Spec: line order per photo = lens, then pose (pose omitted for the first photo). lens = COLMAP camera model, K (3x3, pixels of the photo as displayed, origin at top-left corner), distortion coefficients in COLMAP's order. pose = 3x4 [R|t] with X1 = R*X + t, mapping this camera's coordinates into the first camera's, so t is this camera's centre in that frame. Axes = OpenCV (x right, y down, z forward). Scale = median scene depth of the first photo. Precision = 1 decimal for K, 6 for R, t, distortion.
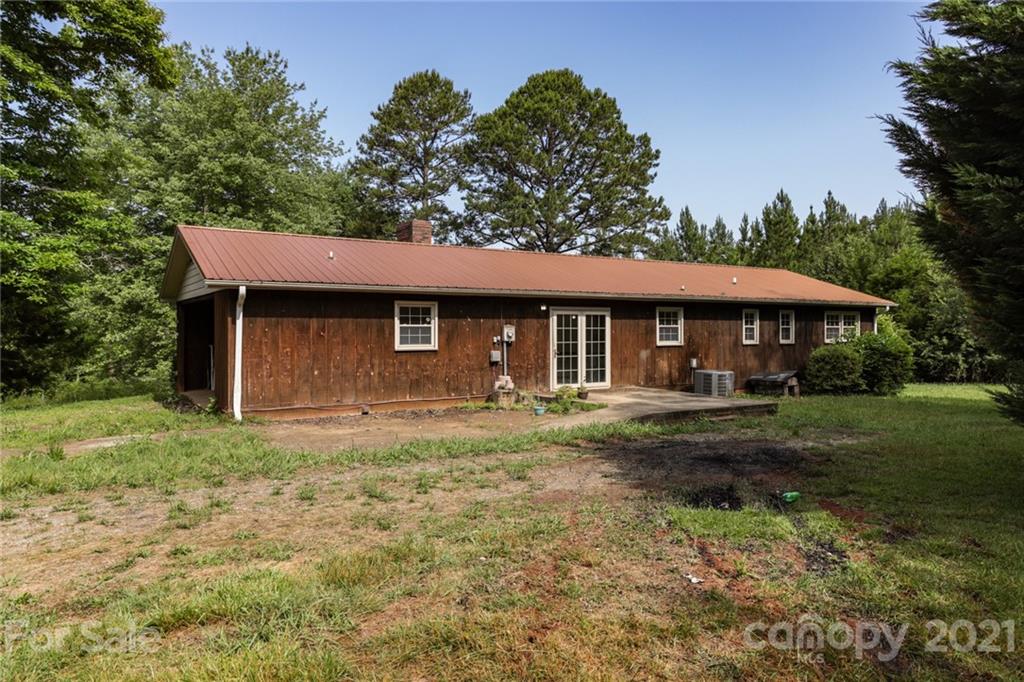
lens RADIAL K [[677.7, 0, 516.0], [0, 677.7, 332.2], [0, 0, 1]] dist [0.038535, 0.001594]
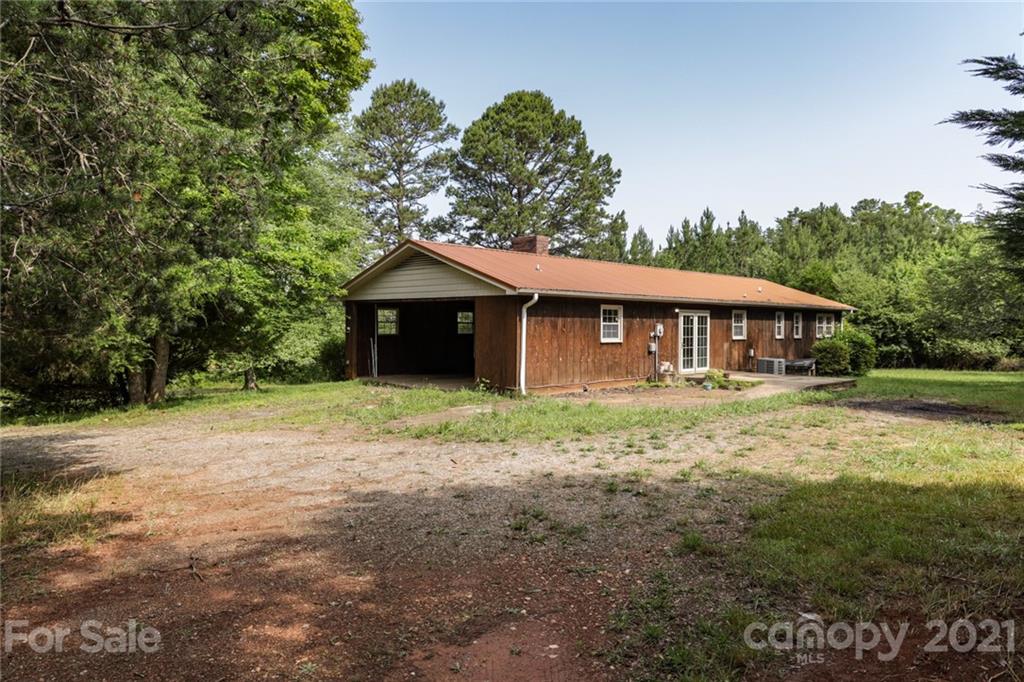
lens RADIAL K [[677.7, 0, 516.0], [0, 677.7, 332.2], [0, 0, 1]] dist [0.038535, 0.001594]
pose [[0.974461, 0.004035, 0.224522, -0.494791], [-0.005912, 0.999953, 0.007688, -0.001735], [-0.224481, -0.008819, 0.974439, -0.184798]]
